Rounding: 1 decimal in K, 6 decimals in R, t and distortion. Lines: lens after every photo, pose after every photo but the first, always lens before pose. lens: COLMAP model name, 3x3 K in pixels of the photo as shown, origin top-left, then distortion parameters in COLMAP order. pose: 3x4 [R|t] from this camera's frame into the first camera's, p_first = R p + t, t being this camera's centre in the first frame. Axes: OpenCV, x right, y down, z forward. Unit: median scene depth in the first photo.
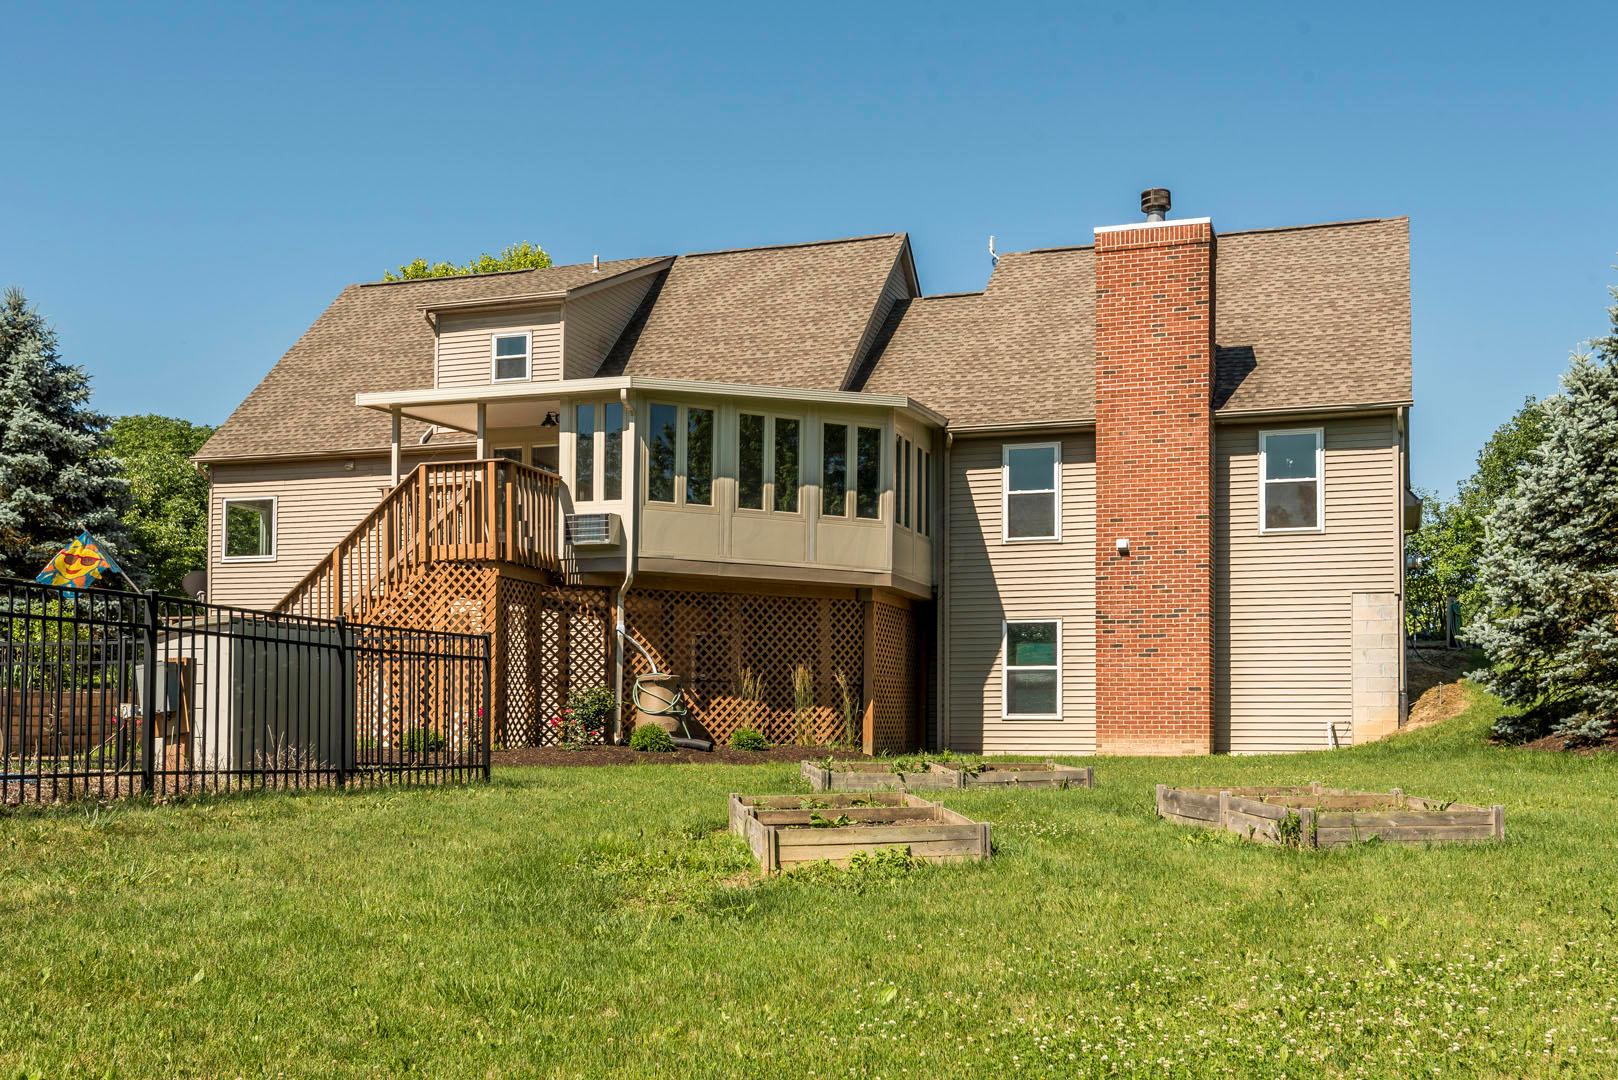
lens RADIAL K [[1671.4, 0, 809.0], [0, 1671.4, 540.0], [0, 0, 1]] dist [0.002984, -0.003907]
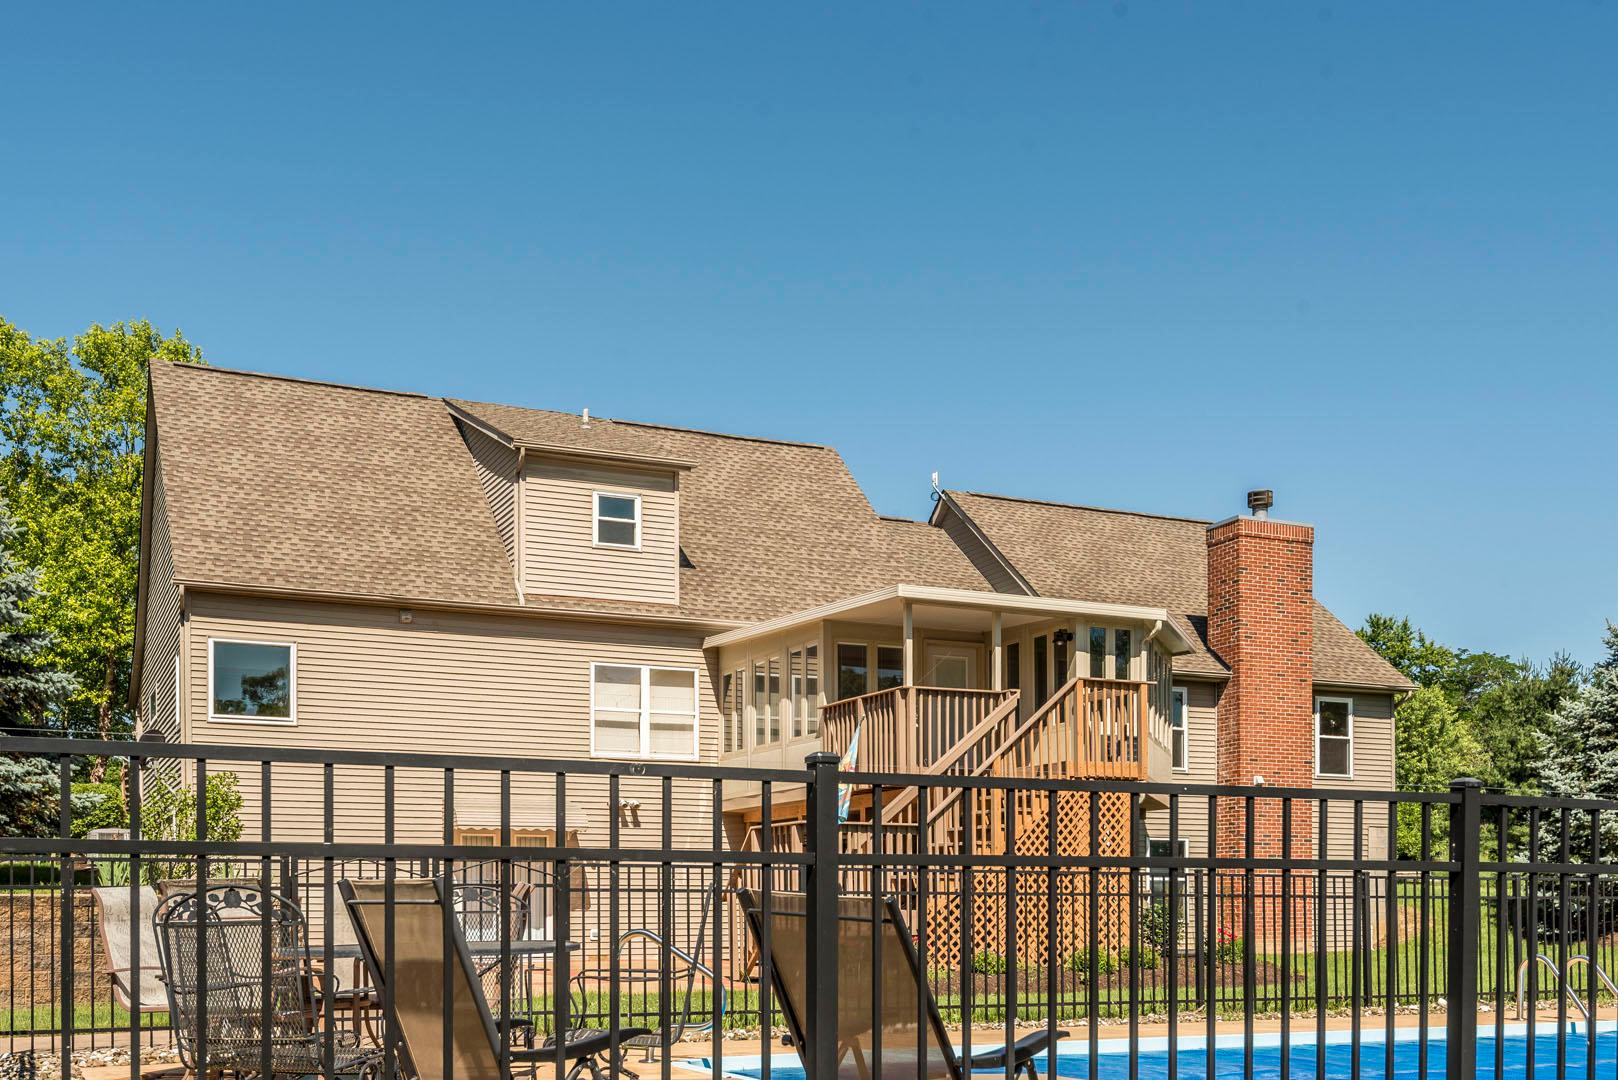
lens RADIAL K [[1671.4, 0, 809.0], [0, 1671.4, 540.0], [0, 0, 1]] dist [0.002984, -0.003907]
pose [[0.716689, 0.143901, 0.682385, -0.713277], [-0.076651, 0.988806, -0.128014, 0.007900], [-0.693167, 0.039441, 0.719697, 0.283998]]
